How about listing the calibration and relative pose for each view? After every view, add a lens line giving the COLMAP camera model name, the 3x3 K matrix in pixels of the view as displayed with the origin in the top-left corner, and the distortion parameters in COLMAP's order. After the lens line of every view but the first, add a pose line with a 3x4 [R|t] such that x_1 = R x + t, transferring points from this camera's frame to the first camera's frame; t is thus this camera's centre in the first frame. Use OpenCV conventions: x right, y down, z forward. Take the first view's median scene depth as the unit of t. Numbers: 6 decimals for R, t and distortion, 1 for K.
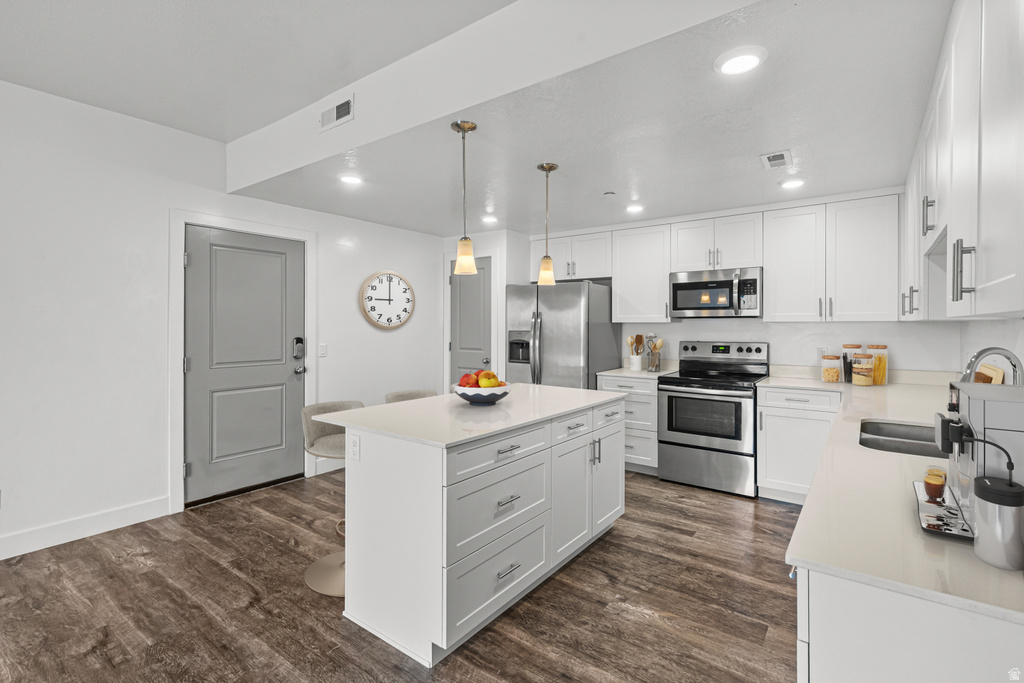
lens RADIAL K [[473.1, 0, 506.0], [0, 473.1, 333.7], [0, 0, 1]] dist [-0.013088, -0.001070]
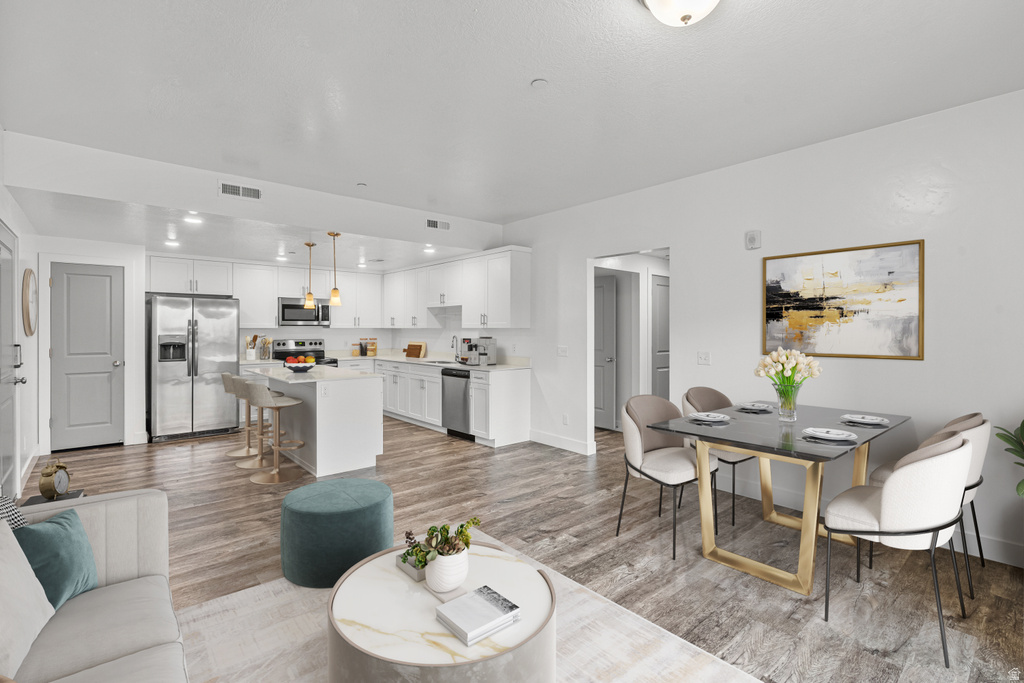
lens RADIAL K [[473.1, 0, 508.6], [0, 473.1, 324.5], [0, 0, 1]] dist [-0.013088, -0.001070]
pose [[0.240757, 0.004151, 0.970576, -1.032463], [0.011154, 0.999913, -0.007044, -0.016493], [-0.970521, 0.012522, 0.240690, -0.144757]]
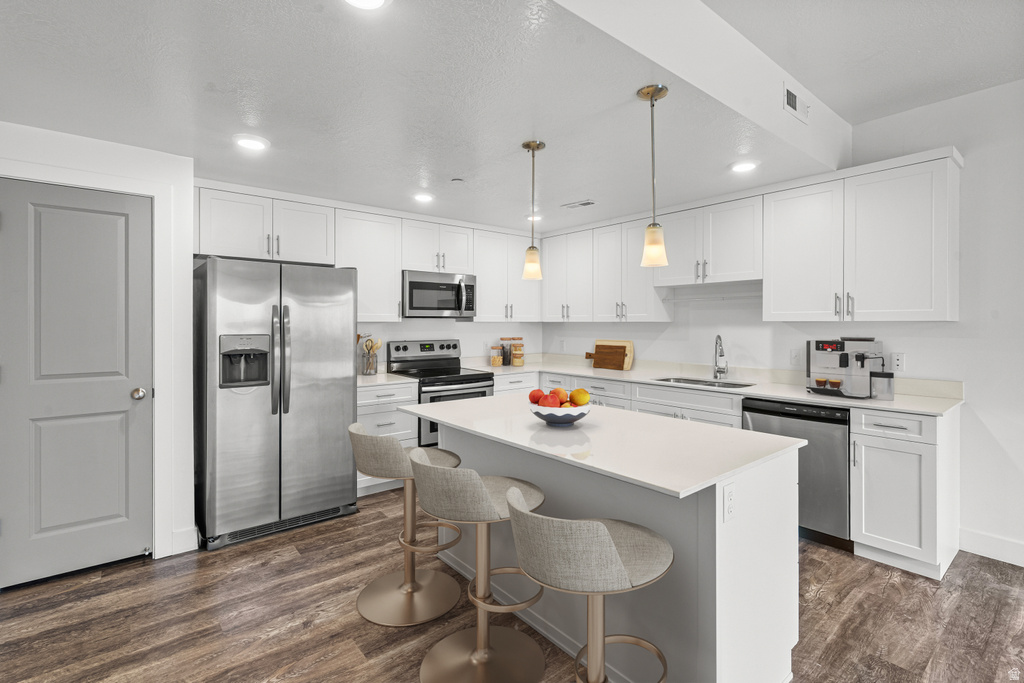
lens RADIAL K [[473.1, 0, 494.2], [0, 473.1, 317.6], [0, 0, 1]] dist [-0.013088, -0.001070]
pose [[0.289513, 0.008061, 0.957140, -0.515403], [0.012001, 0.999855, -0.012051, -0.018773], [-0.957099, 0.014976, 0.289375, 0.559775]]
